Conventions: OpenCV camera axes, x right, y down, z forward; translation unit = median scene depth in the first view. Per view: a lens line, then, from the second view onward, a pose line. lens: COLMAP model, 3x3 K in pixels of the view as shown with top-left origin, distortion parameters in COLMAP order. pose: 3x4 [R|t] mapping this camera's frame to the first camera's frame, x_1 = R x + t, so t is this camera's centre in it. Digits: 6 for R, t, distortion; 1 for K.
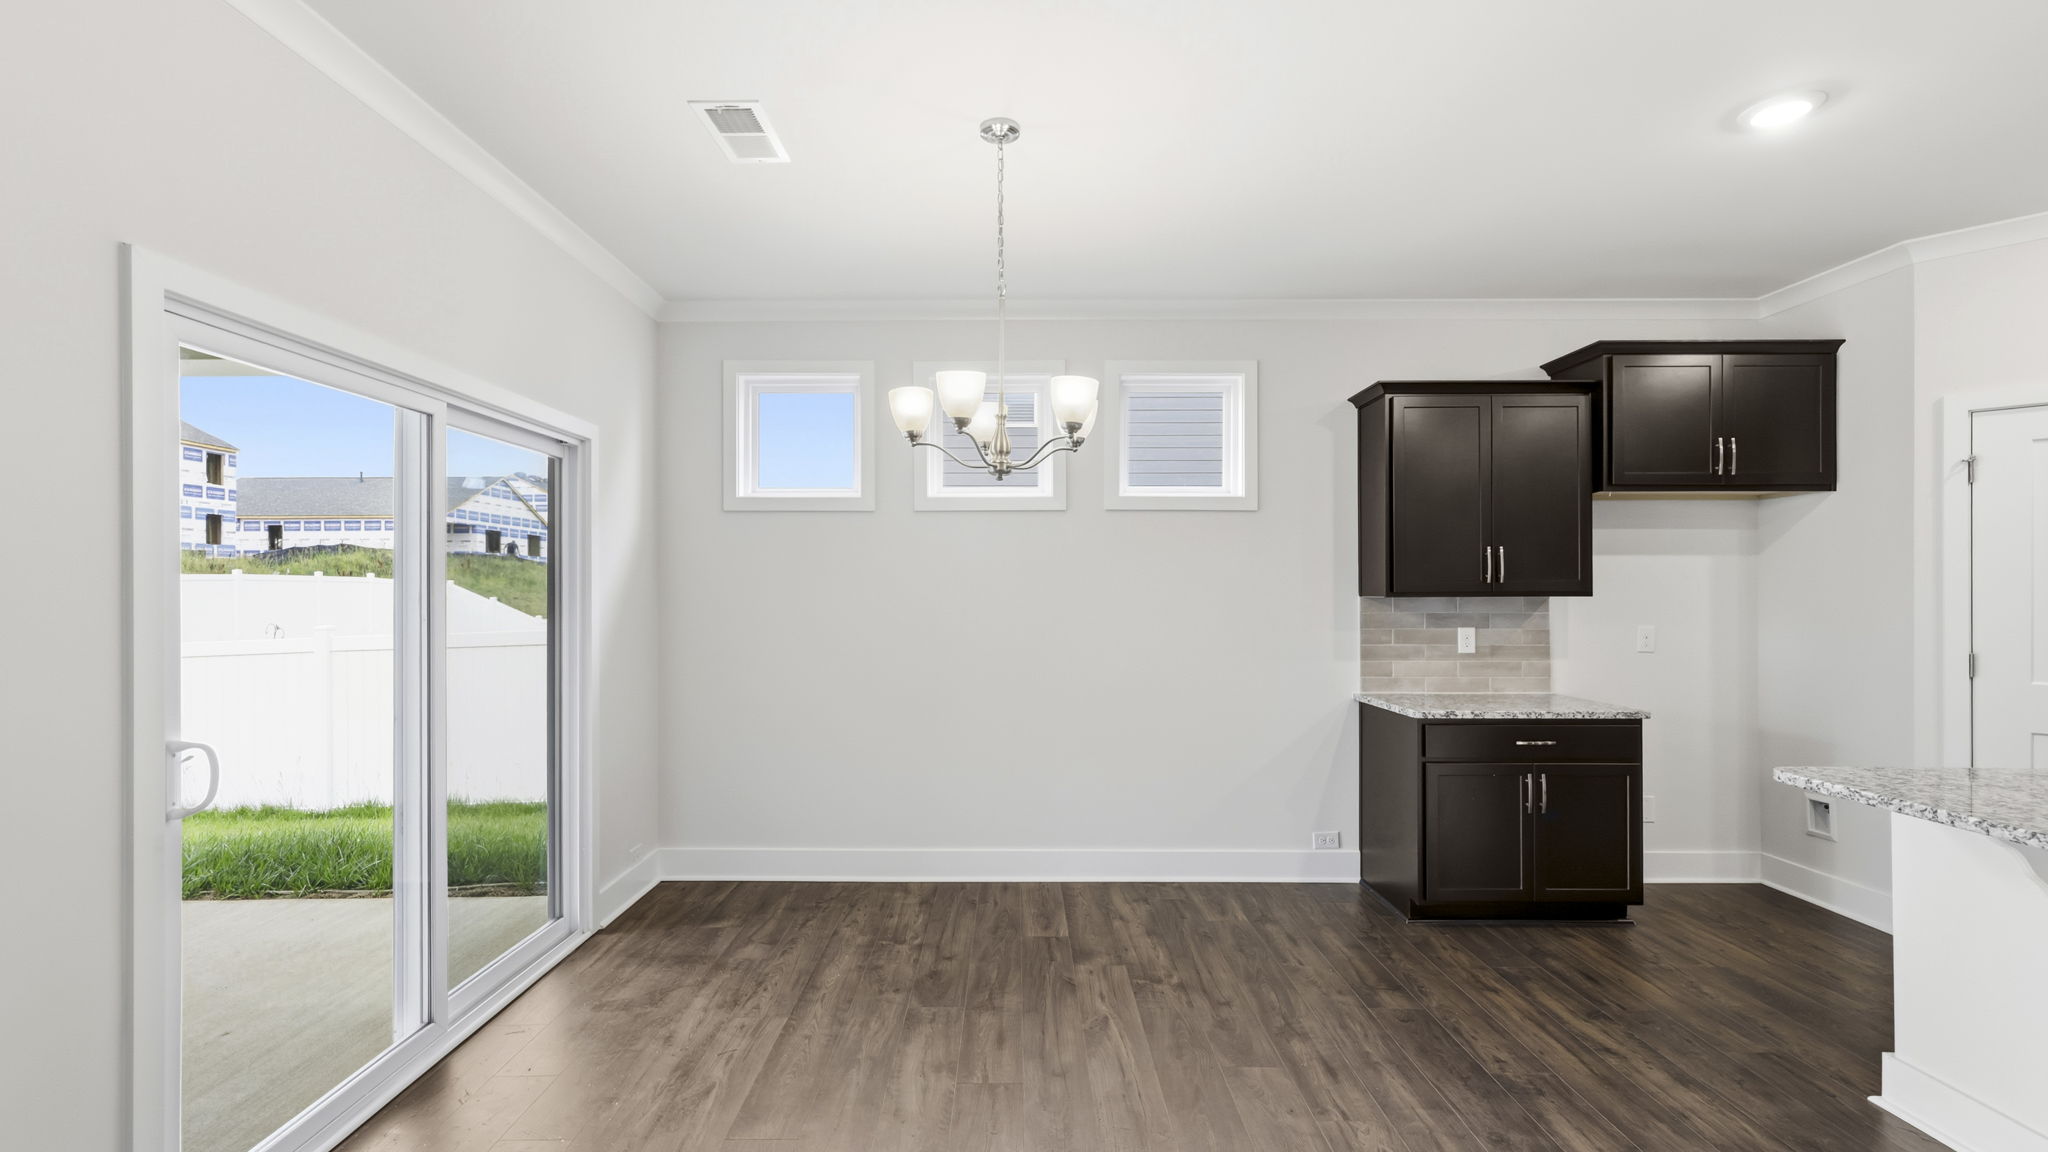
lens RADIAL K [[881.2, 0, 1019.1], [0, 881.2, 586.7], [0, 0, 1]] dist [-0.001805, 0.002588]
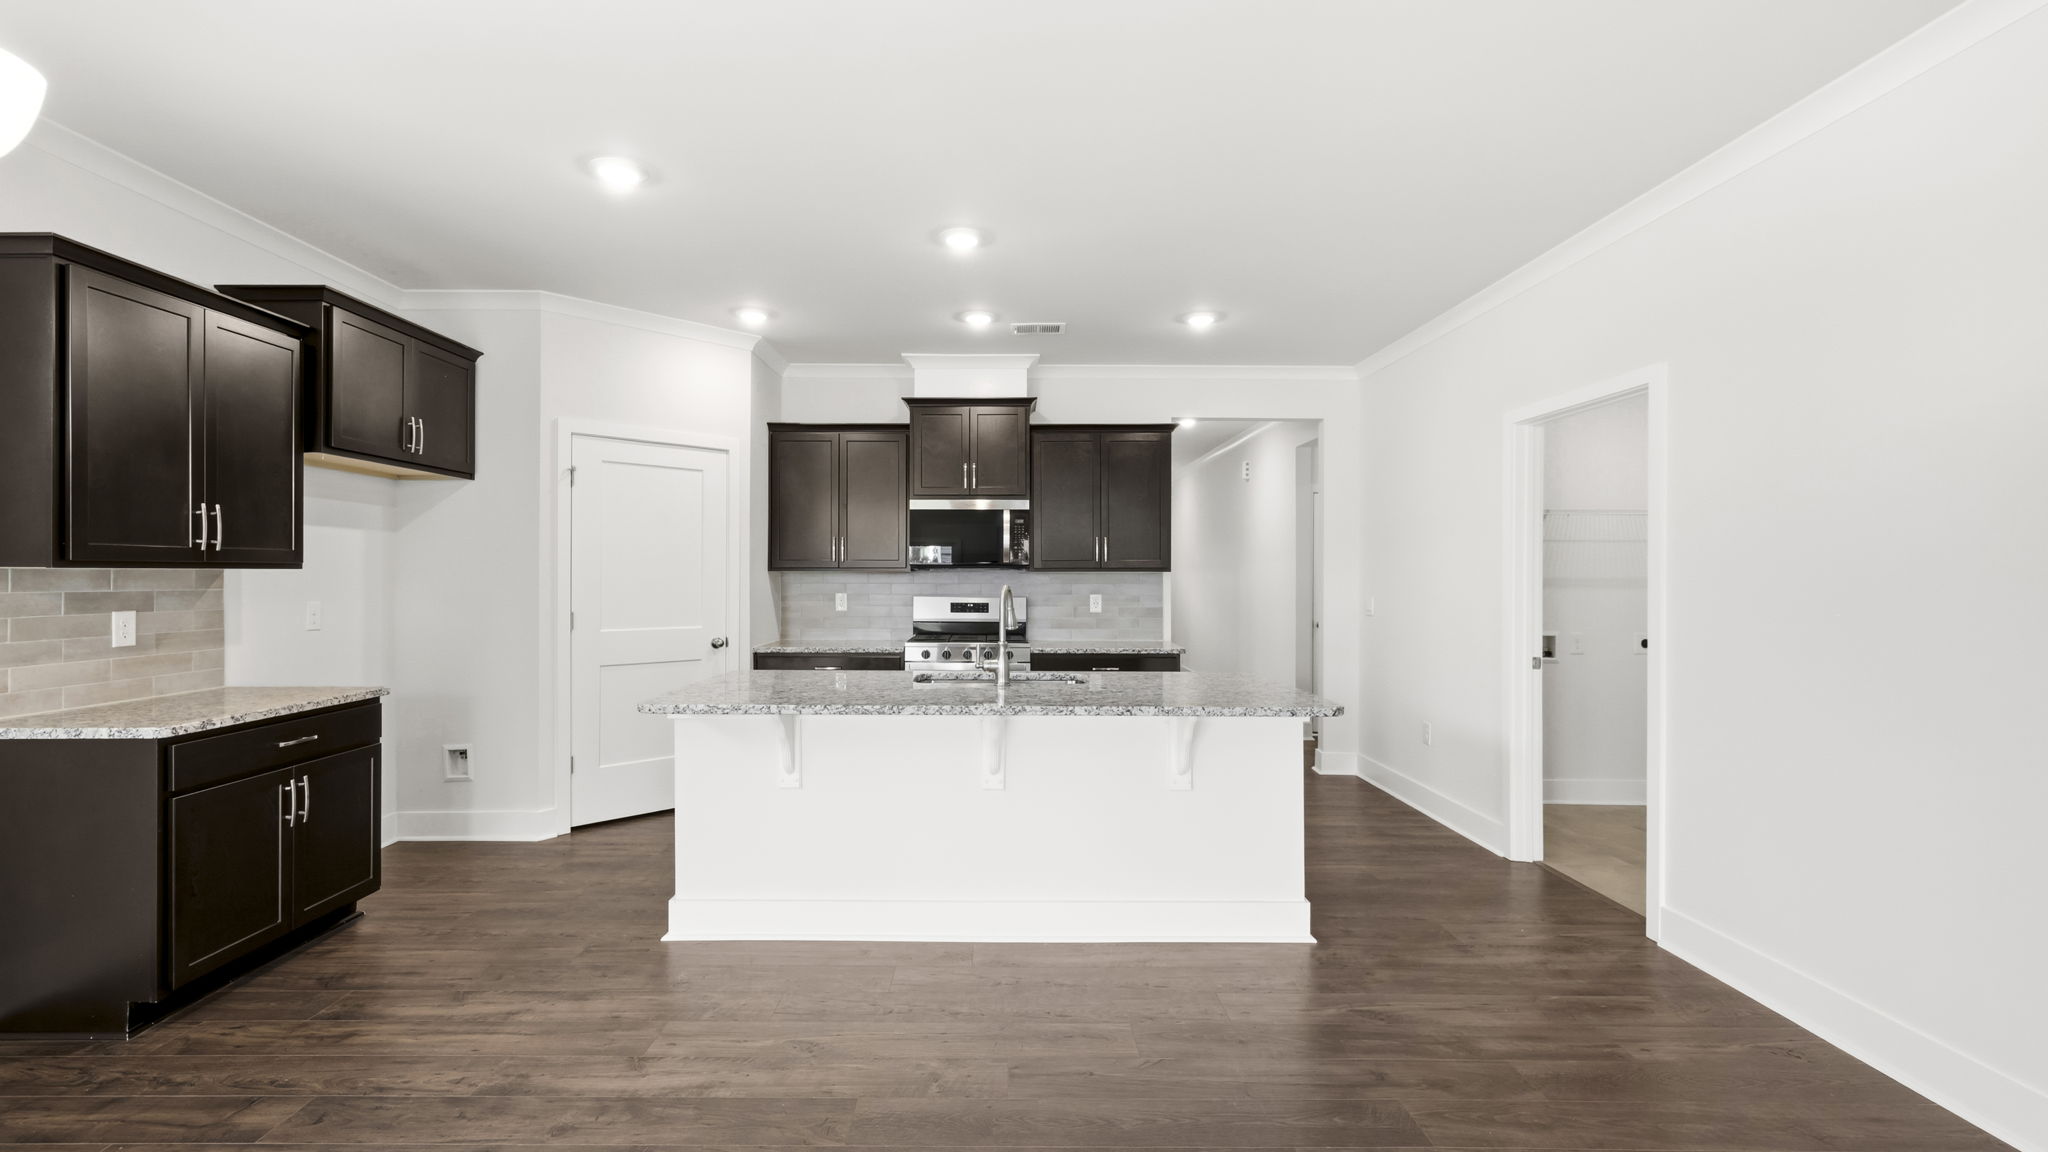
lens RADIAL K [[881.2, 0, 992.1], [0, 881.2, 578.1], [0, 0, 1]] dist [-0.001805, 0.002588]
pose [[0.003784, -0.001987, 0.999991, -0.238166], [-0.008431, 0.999962, 0.002018, 0.012585], [-0.999957, -0.008439, 0.003767, 0.309615]]
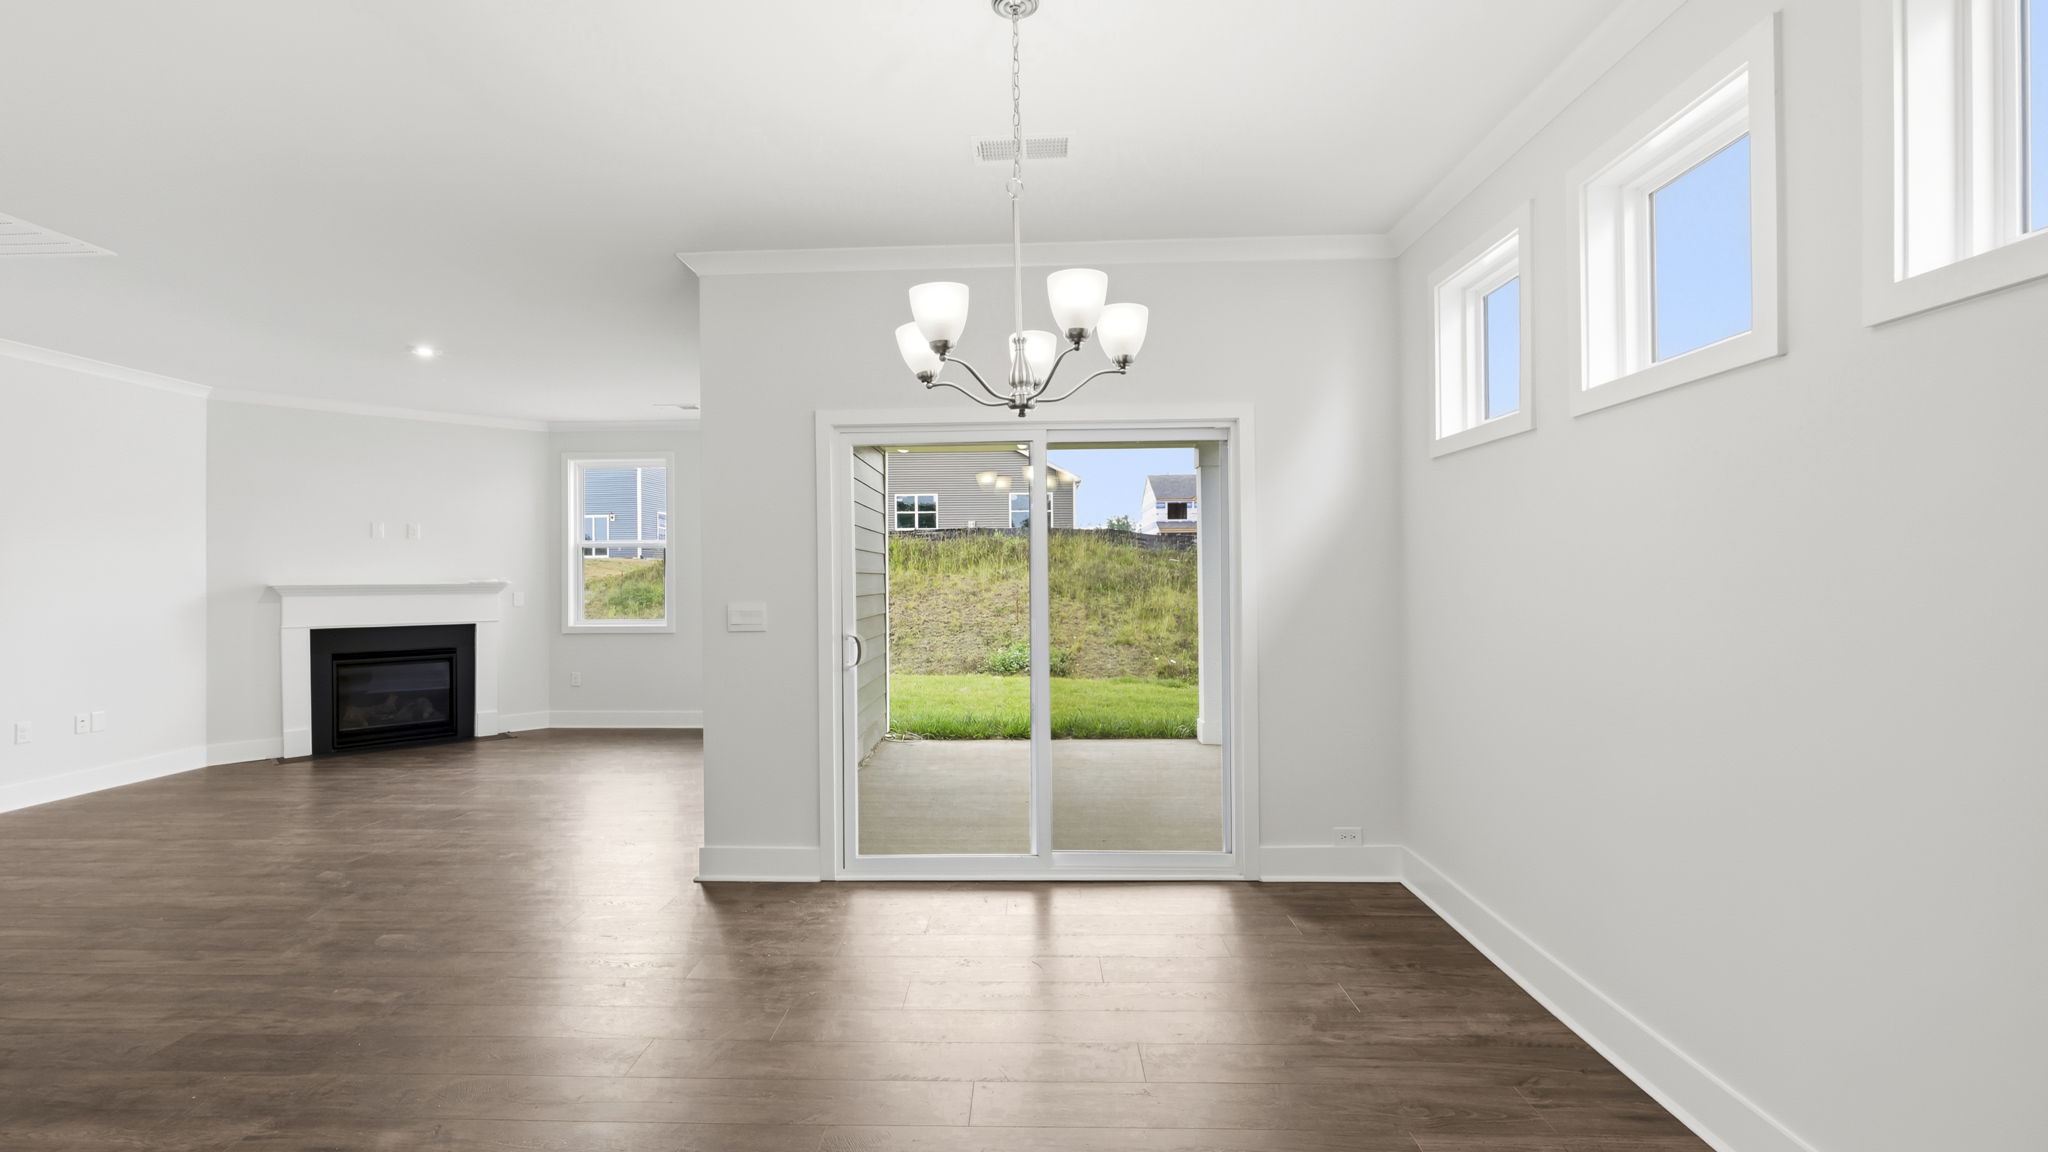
lens RADIAL K [[881.2, 0, 995.5], [0, 881.2, 576.2], [0, 0, 1]] dist [-0.001805, 0.002588]
pose [[-0.037161, -0.000796, -0.999309, 0.553108], [0.014270, 0.999897, -0.001328, 0.020340], [0.999207, -0.014309, -0.037146, 0.688288]]
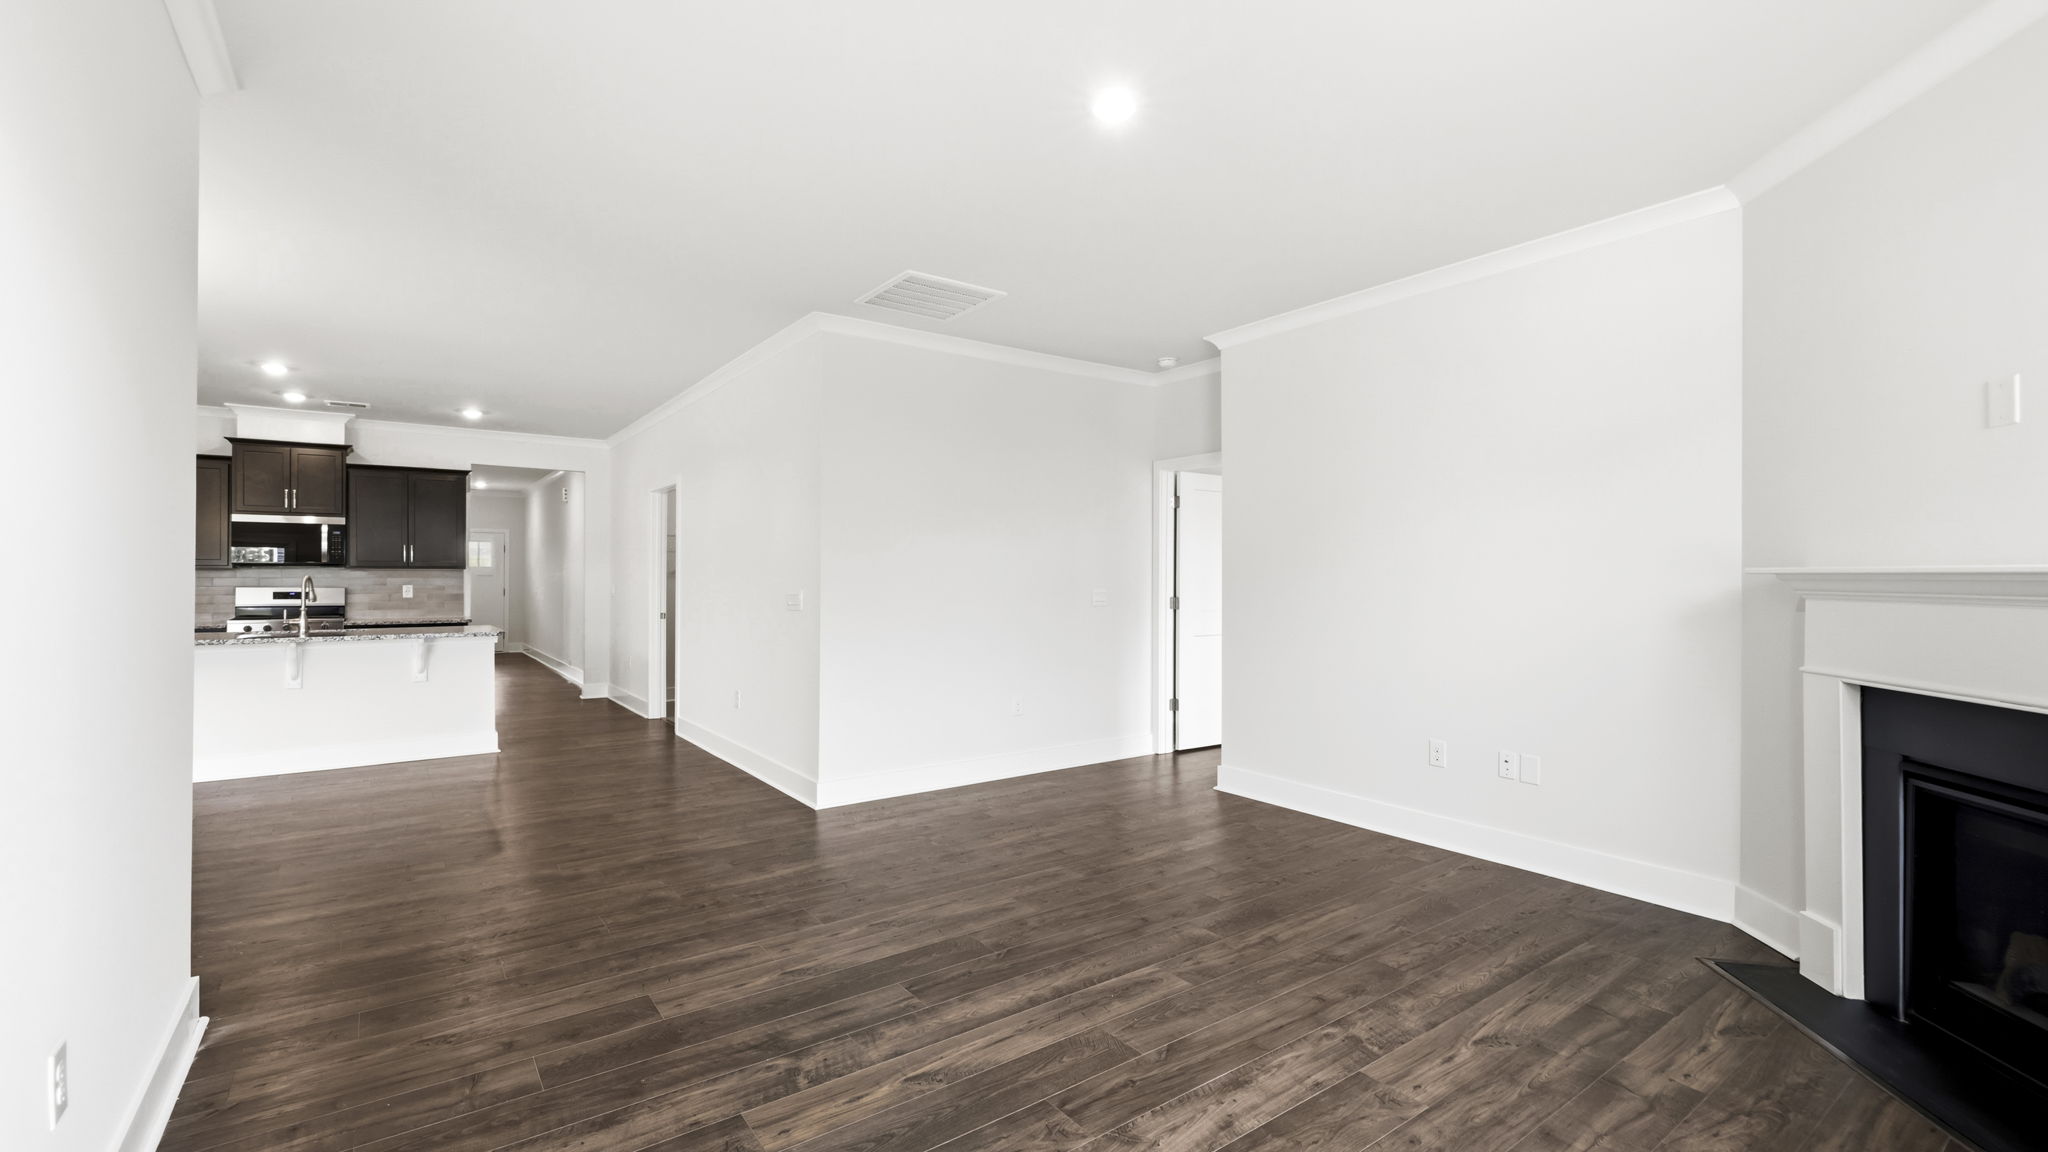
lens RADIAL K [[881.2, 0, 1016.3], [0, 881.2, 570.9], [0, 0, 1]] dist [-0.001805, 0.002588]
pose [[-0.589348, 0.006144, 0.807856, -1.354925], [-0.004167, 0.999935, -0.010645, 0.024984], [-0.807869, -0.009640, -0.589284, 0.200497]]
